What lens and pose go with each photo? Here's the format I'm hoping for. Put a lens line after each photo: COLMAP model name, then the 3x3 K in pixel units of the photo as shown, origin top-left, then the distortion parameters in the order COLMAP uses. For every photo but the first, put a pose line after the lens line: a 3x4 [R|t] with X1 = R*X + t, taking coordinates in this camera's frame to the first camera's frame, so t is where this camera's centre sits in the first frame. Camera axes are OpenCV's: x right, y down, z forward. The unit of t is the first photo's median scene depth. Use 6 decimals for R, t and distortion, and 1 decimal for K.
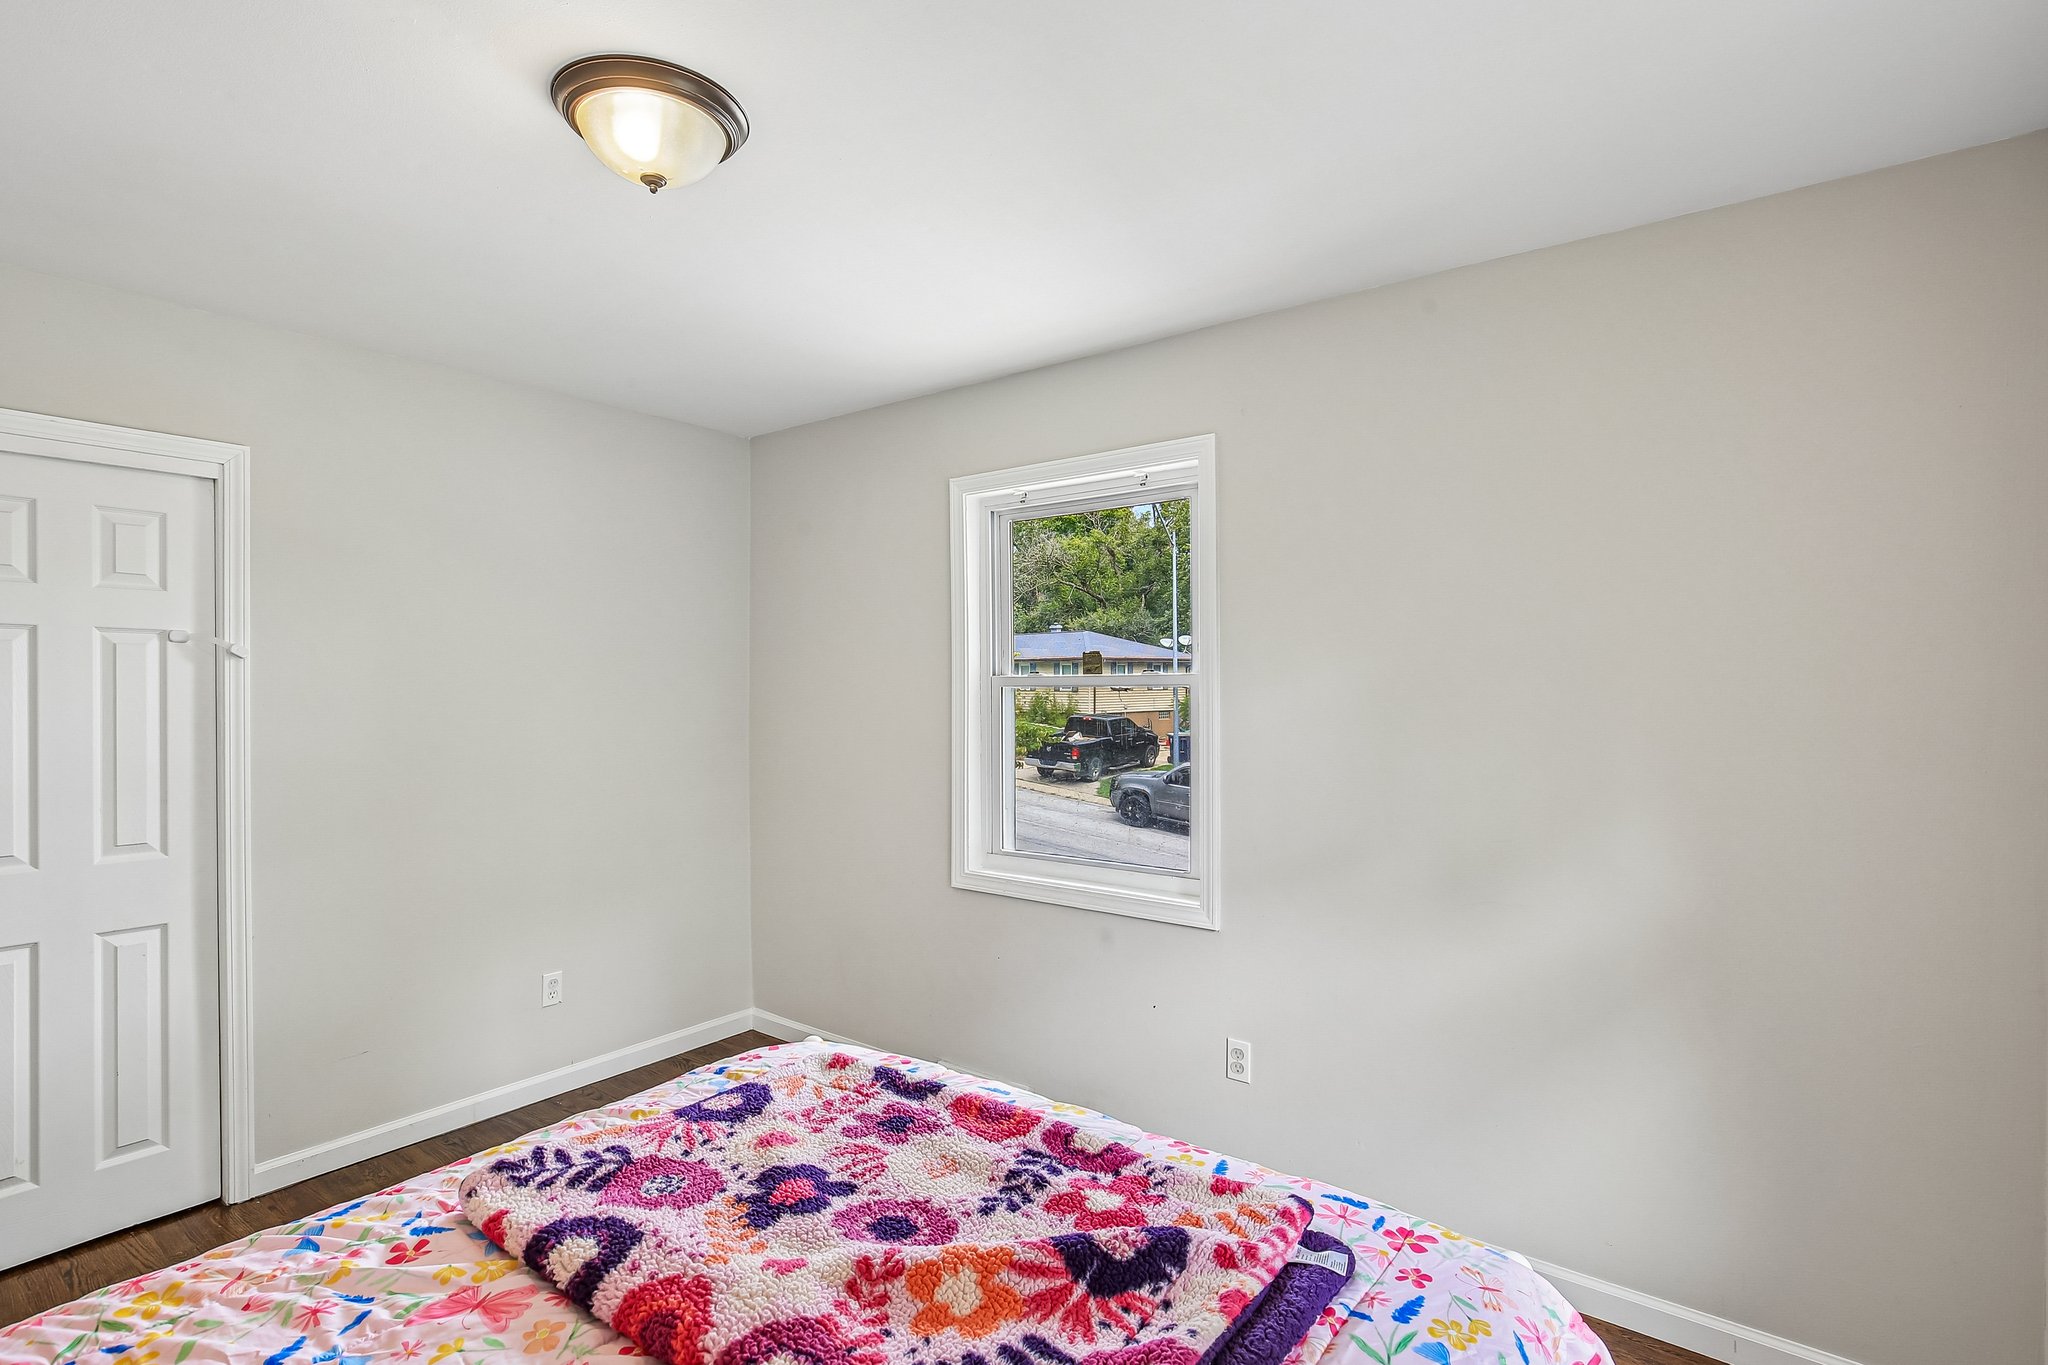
lens RADIAL K [[955.9, 0, 1019.2], [0, 955.9, 671.9], [0, 0, 1]] dist [-0.022732, 0.000317]
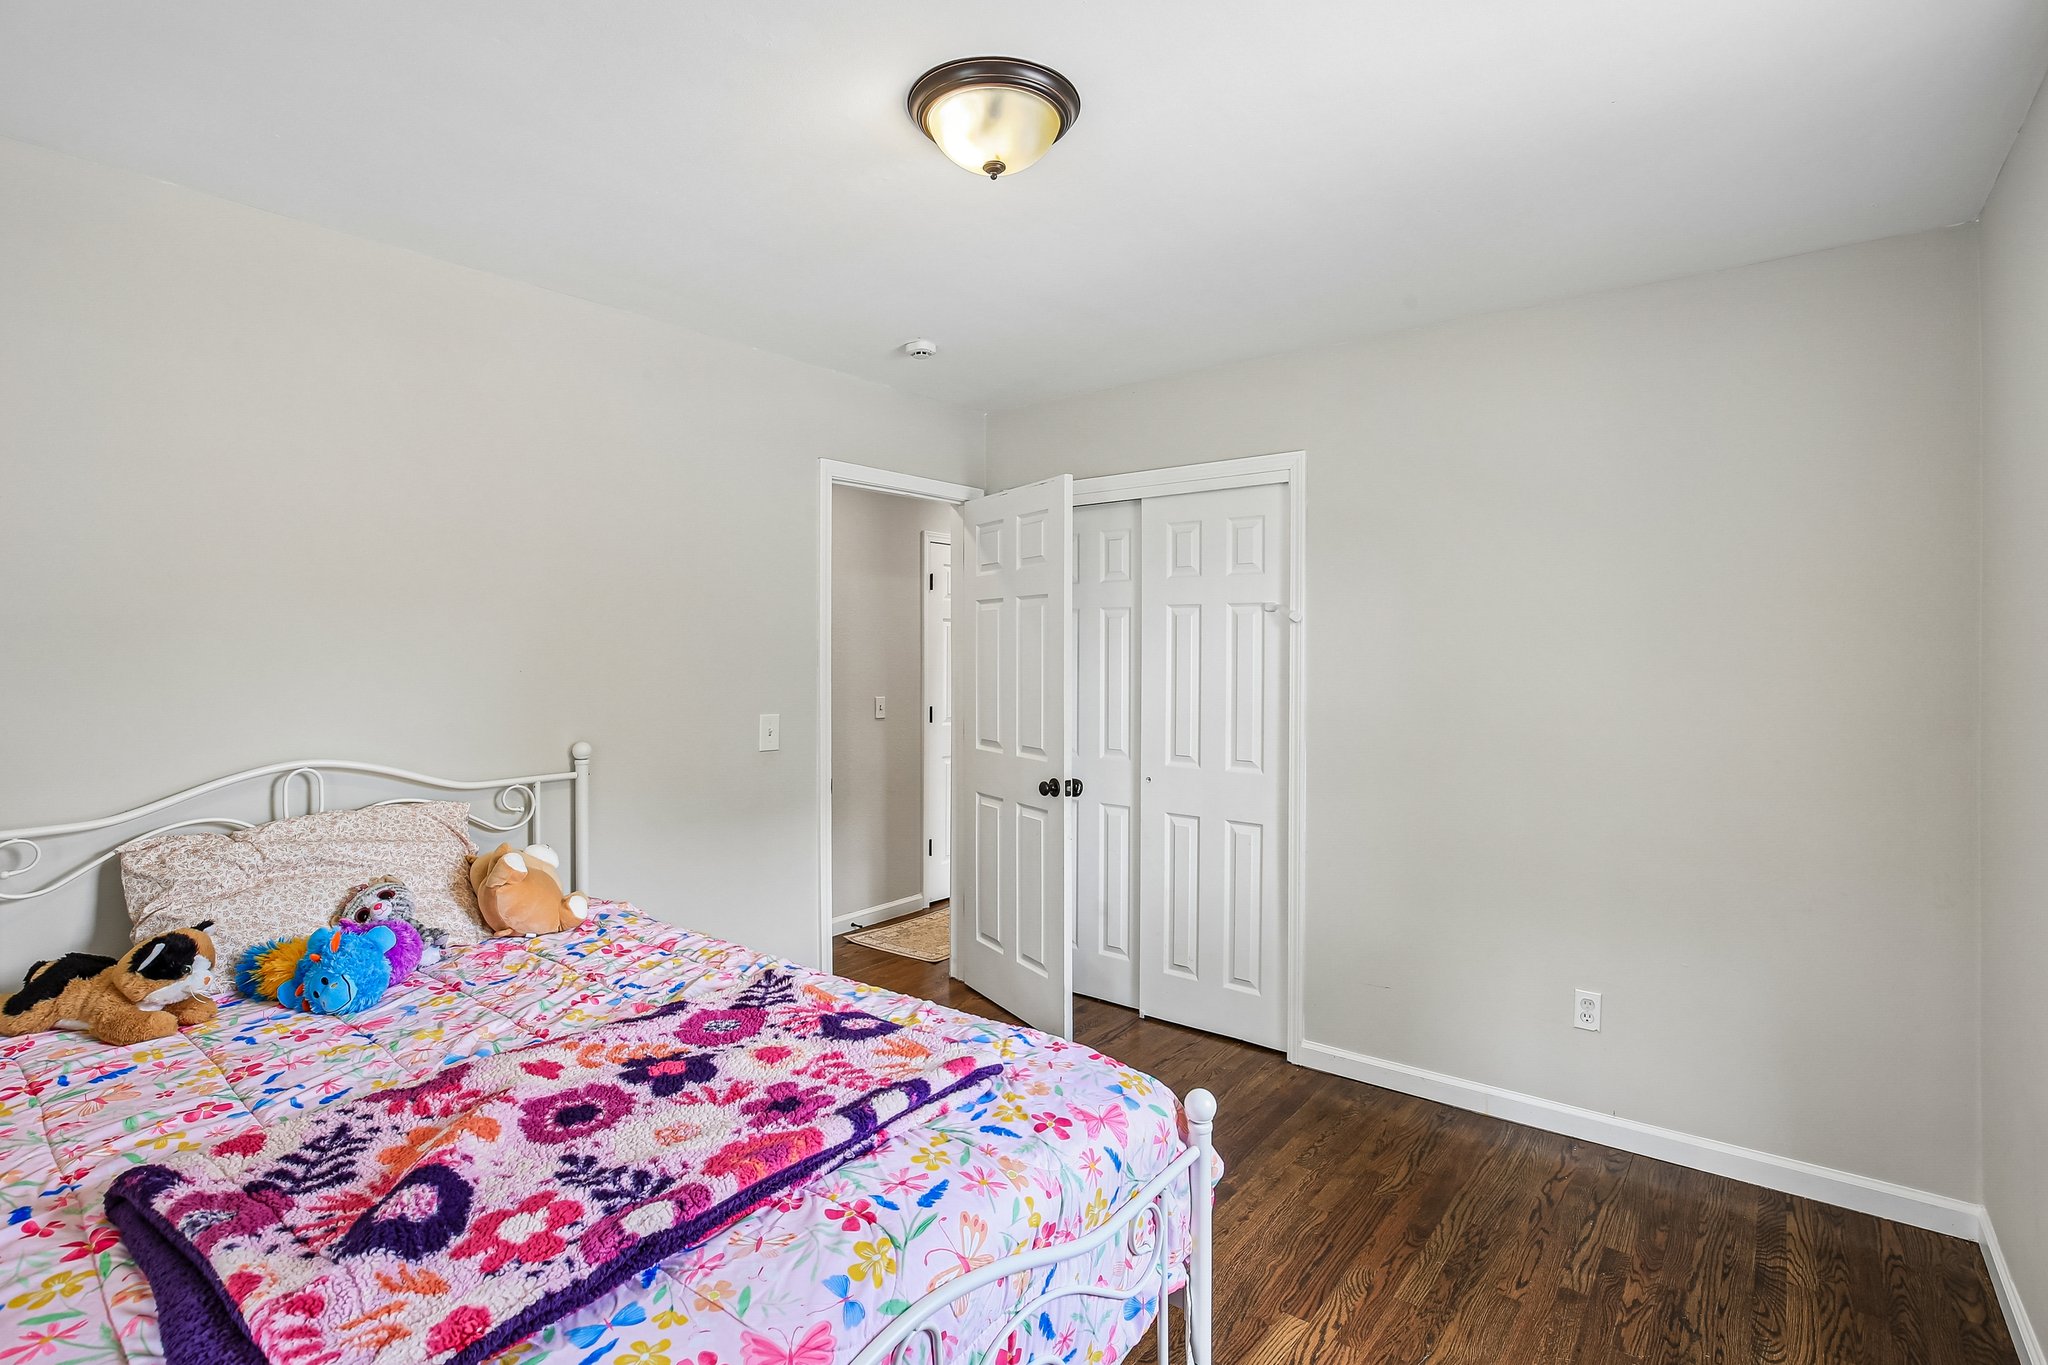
lens RADIAL K [[981.0, 0, 1082.2], [0, 981.0, 631.1], [0, 0, 1]] dist [-0.024910, -0.000324]
pose [[0.018012, -0.016644, -0.999699, 0.775449], [0.008156, 0.999831, -0.016500, 0.025360], [0.999805, -0.007856, 0.018145, 1.179996]]
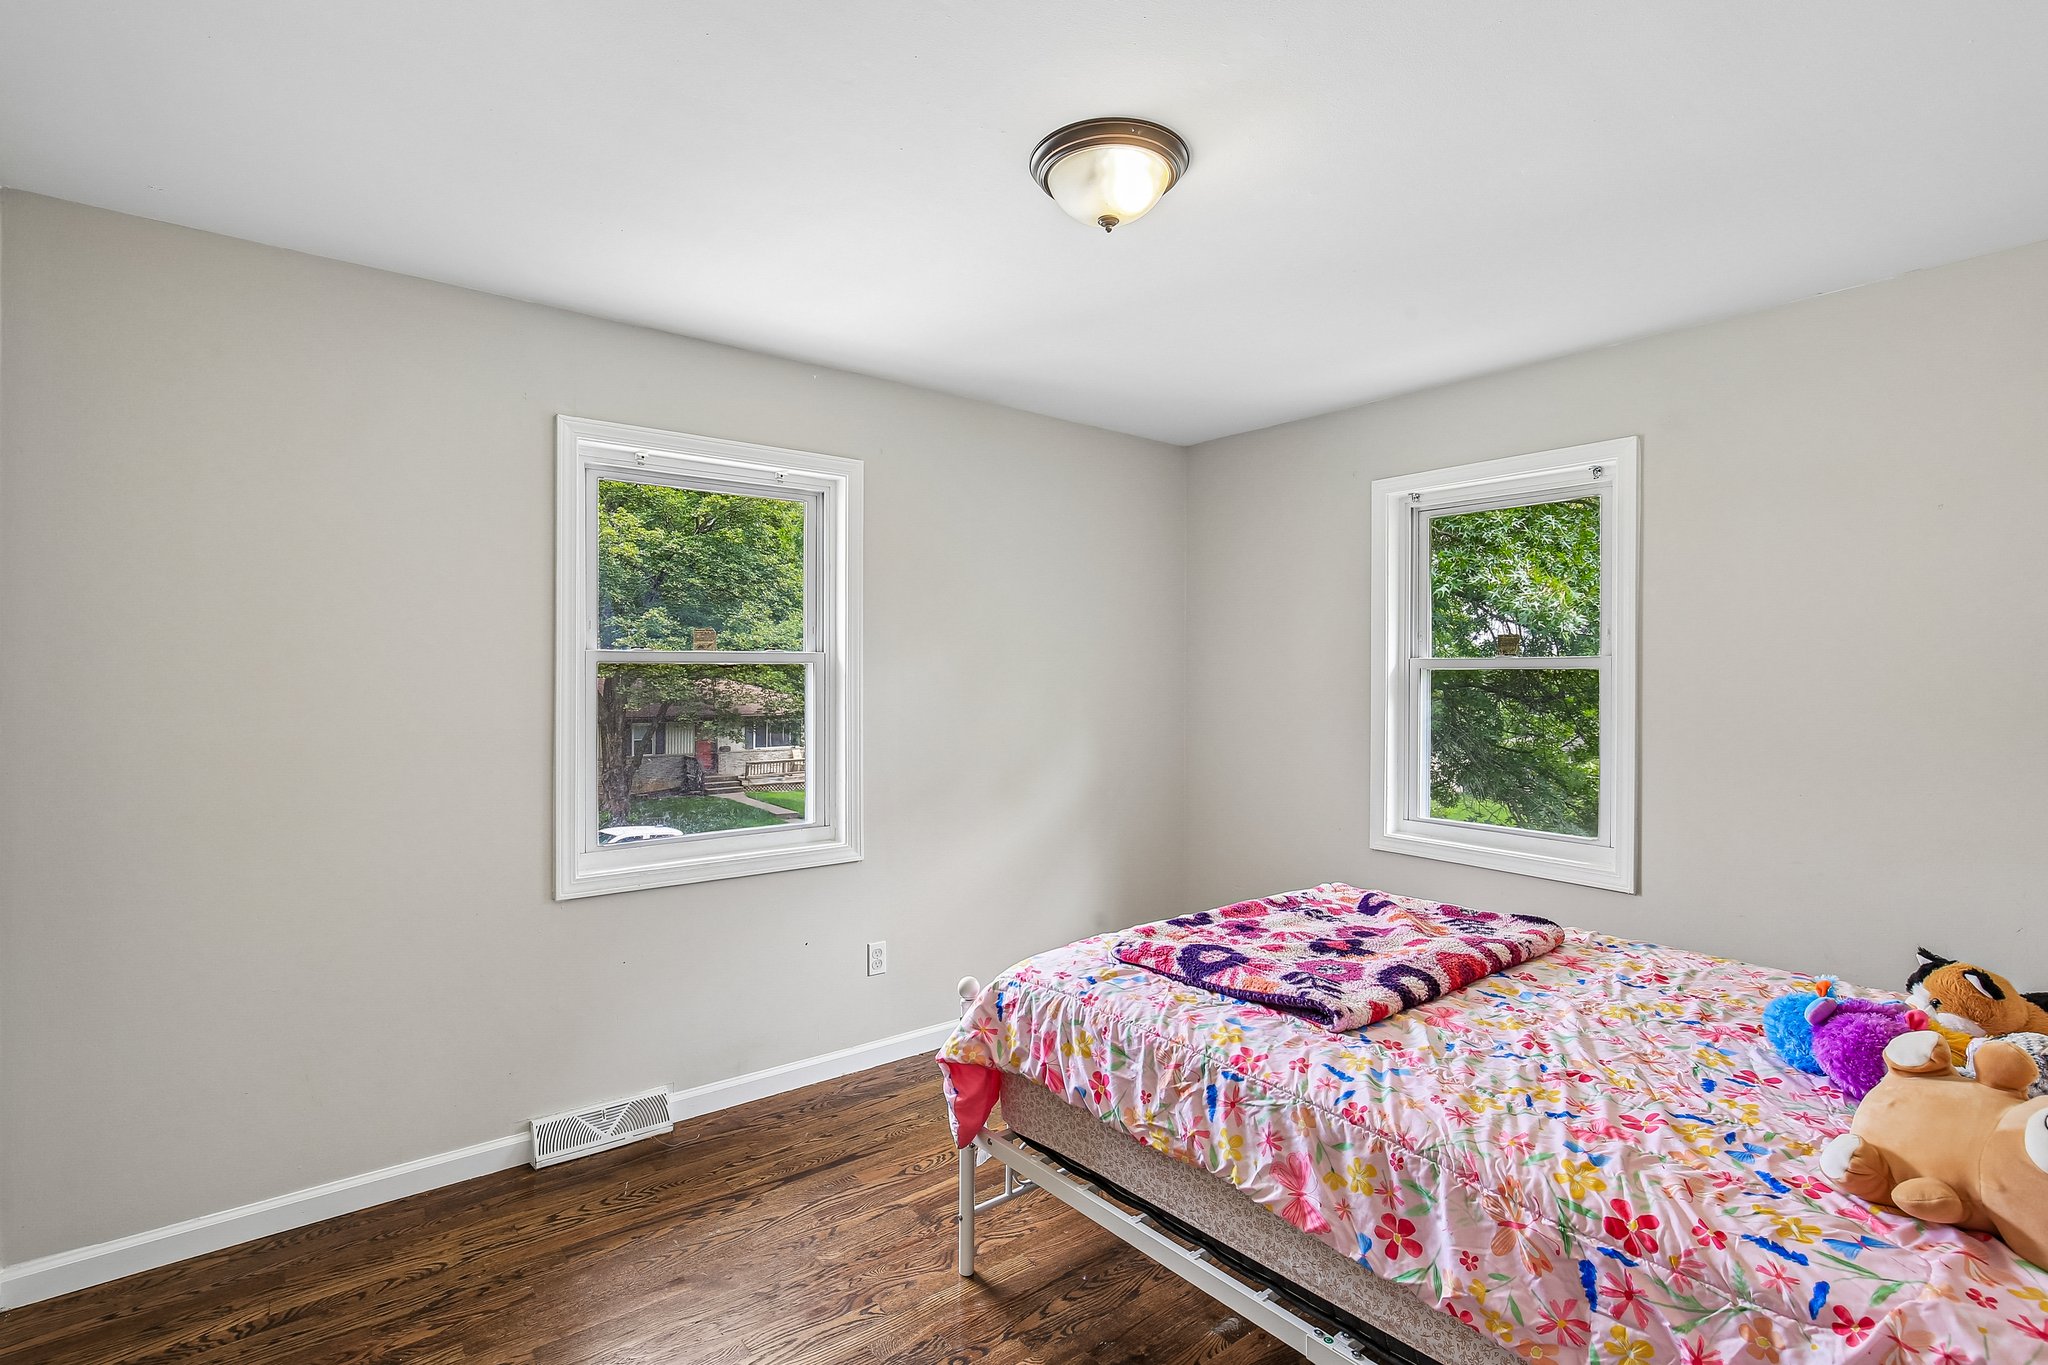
lens RADIAL K [[971.7, 0, 1024.0], [0, 971.7, 660.4], [0, 0, 1]] dist [-0.002855, -0.000063]
pose [[0.262914, 0.003558, 0.964813, -1.661095], [-0.015617, 0.999878, 0.000568, 0.028959], [-0.964693, -0.015217, 0.262937, 0.863291]]
